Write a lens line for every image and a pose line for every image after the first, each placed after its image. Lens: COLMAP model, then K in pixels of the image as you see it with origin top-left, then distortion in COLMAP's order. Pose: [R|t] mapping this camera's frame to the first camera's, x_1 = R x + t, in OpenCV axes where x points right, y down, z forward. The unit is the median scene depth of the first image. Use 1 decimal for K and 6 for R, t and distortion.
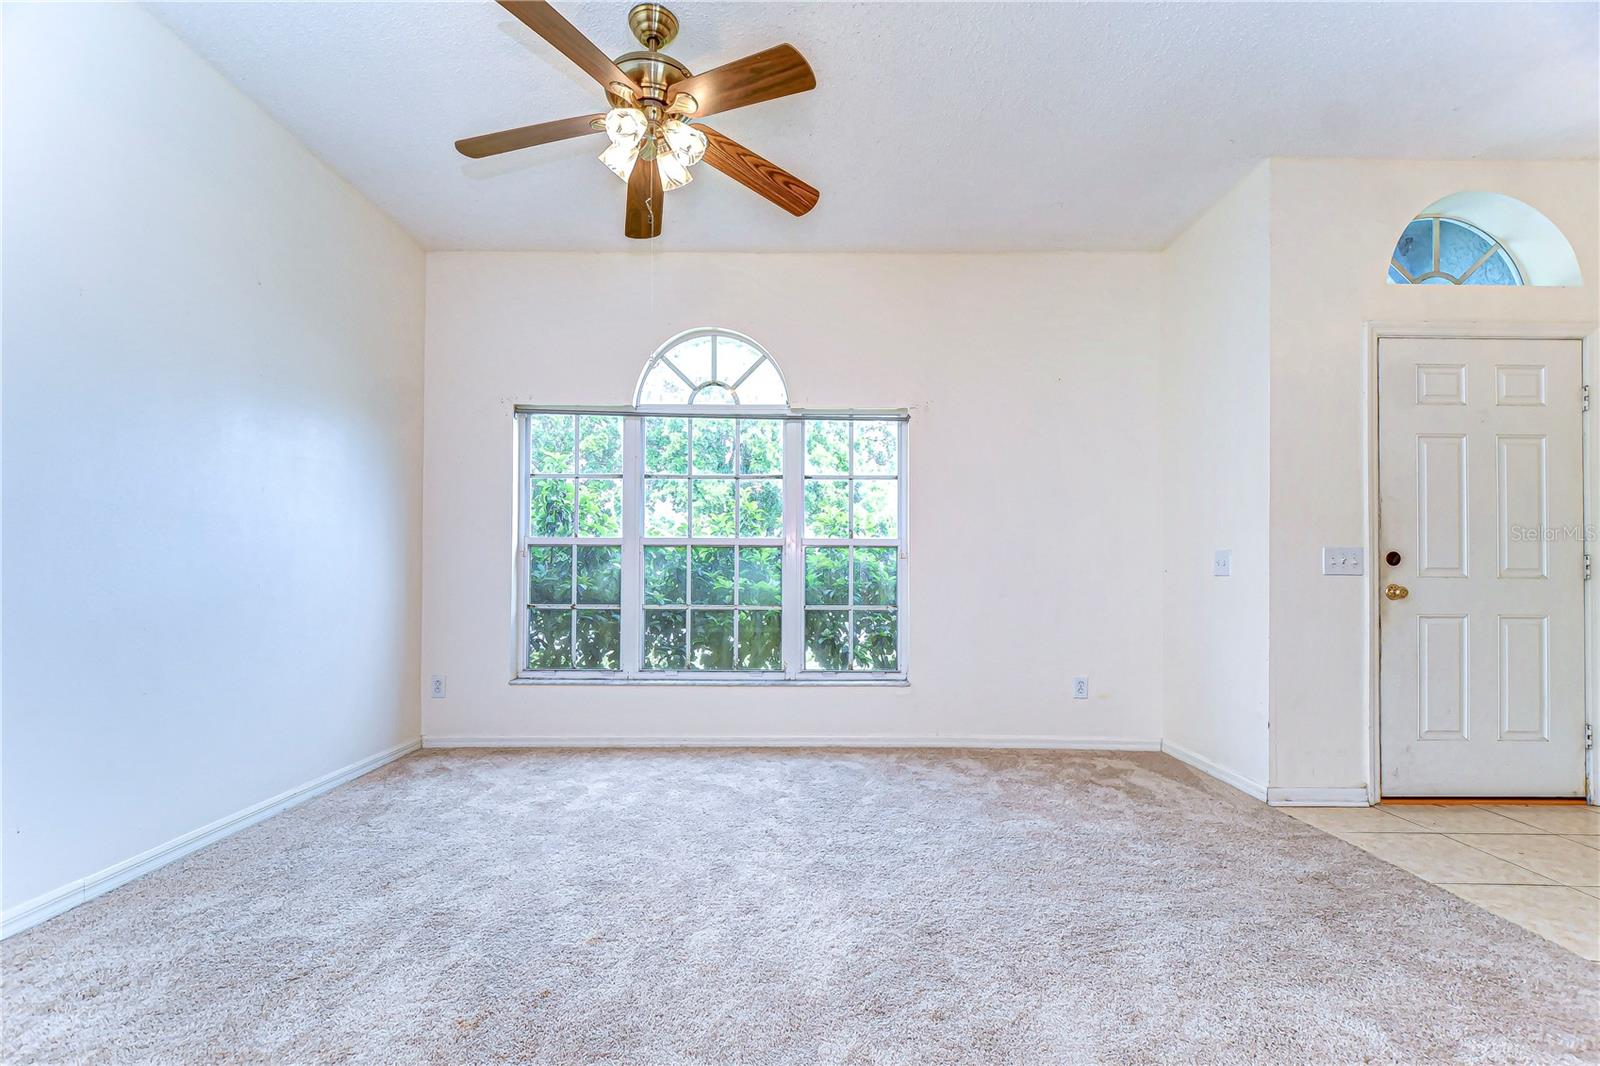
lens RADIAL K [[696.3, 0, 800.2], [0, 696.3, 556.9], [0, 0, 1]] dist [-0.000505, -0.005185]
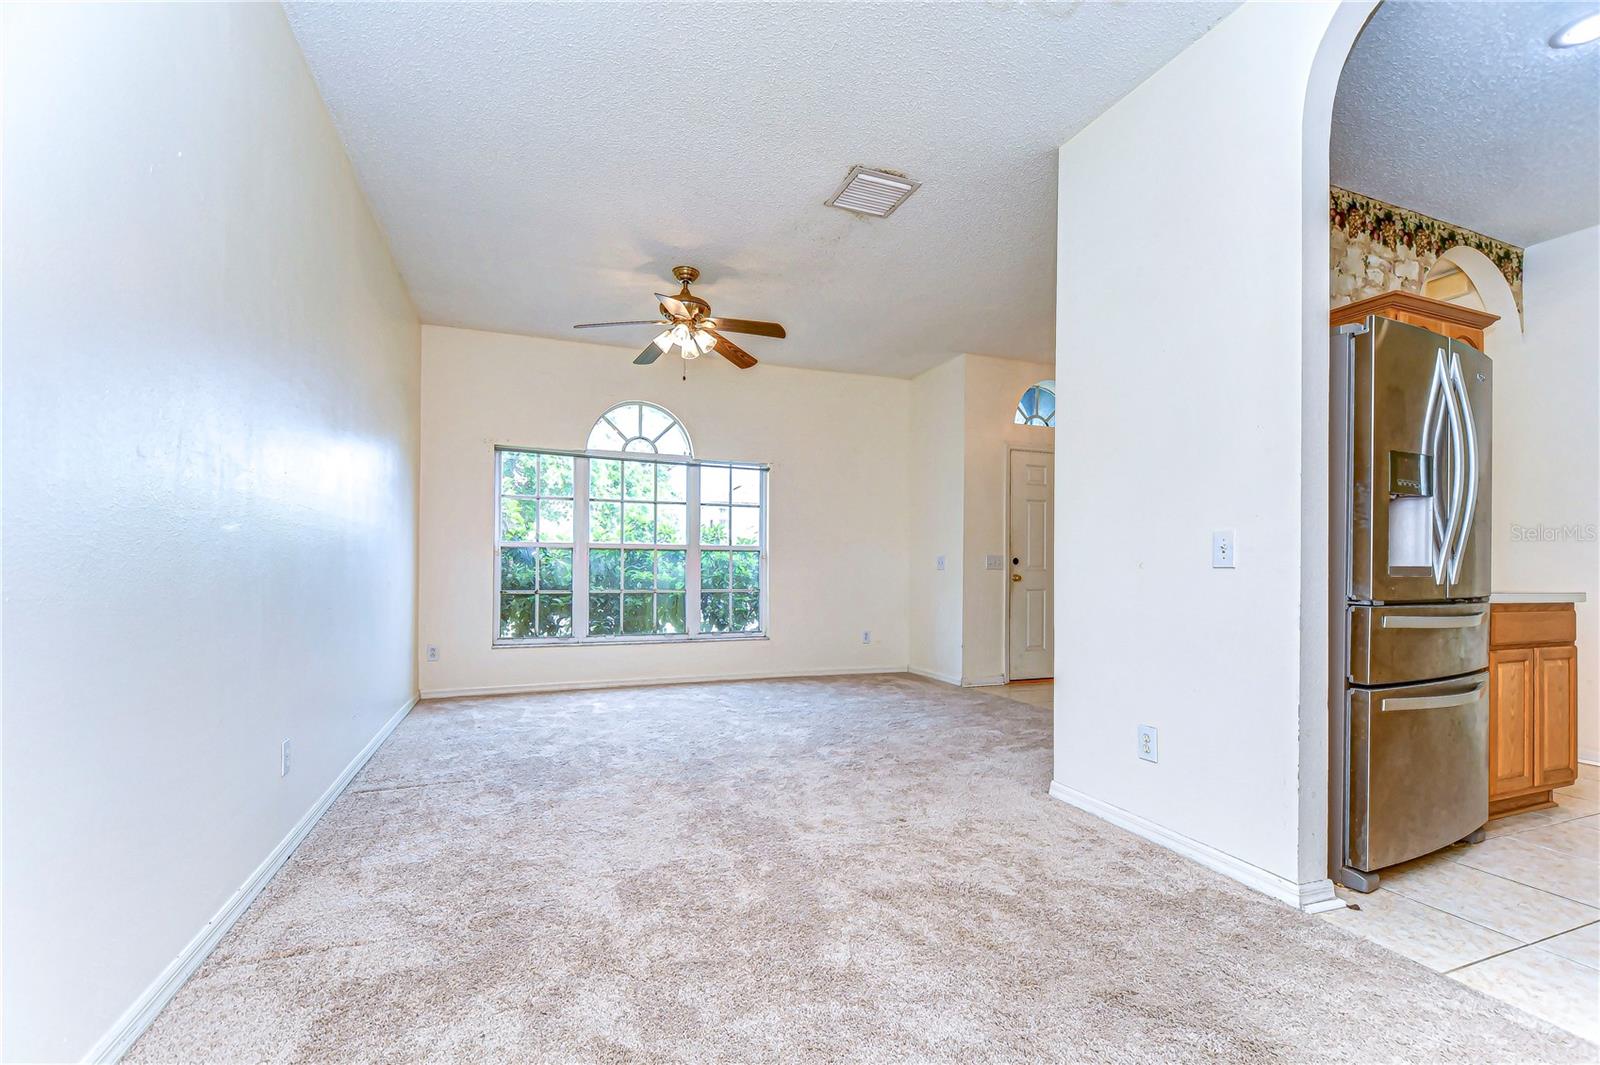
lens RADIAL K [[696.3, 0, 802.5], [0, 696.3, 548.9], [0, 0, 1]] dist [-0.000505, -0.005185]
pose [[0.930711, 0.011348, 0.365578, -0.342897], [-0.009340, 0.999930, -0.007261, -0.009681], [-0.365635, 0.003343, 0.930752, -0.487780]]
